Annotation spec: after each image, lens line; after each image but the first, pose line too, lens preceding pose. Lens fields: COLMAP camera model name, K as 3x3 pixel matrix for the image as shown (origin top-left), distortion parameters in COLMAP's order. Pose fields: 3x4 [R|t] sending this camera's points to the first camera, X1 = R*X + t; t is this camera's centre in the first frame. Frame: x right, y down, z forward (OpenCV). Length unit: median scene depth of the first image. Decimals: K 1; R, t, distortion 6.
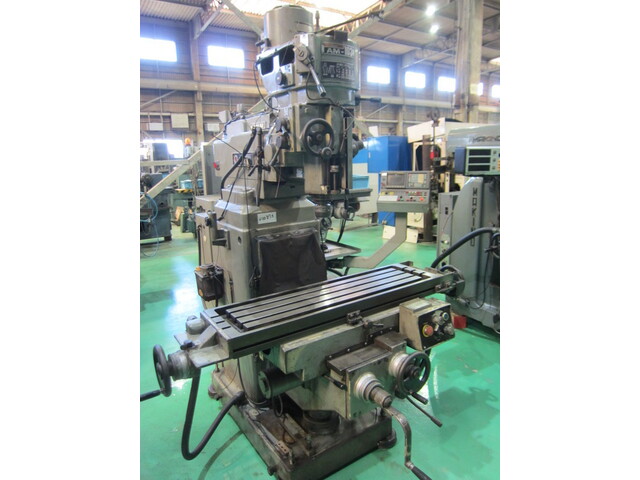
lens RADIAL K [[396.8, 0, 320.0], [0, 396.8, 240.0], [0, 0, 1]] dist [-0.054460, 0.001217]
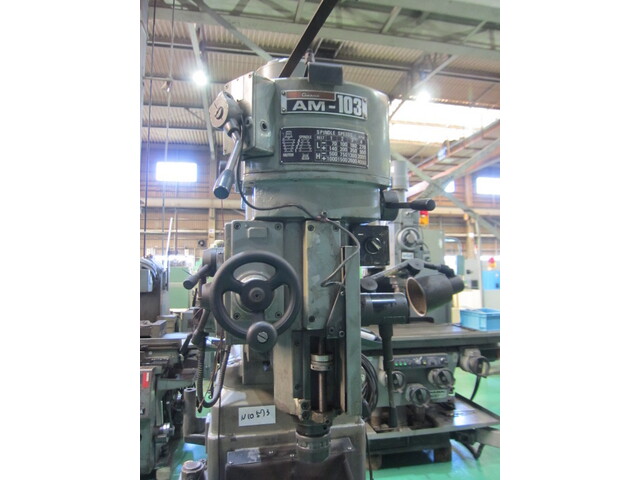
lens RADIAL K [[396.8, 0, 320.0], [0, 396.8, 240.0], [0, 0, 1]] dist [-0.054460, 0.001217]
pose [[0.924455, -0.010430, -0.381150, 0.196398], [-0.096490, 0.960689, -0.260318, -0.192172], [0.368881, 0.277429, 0.887107, 0.574517]]
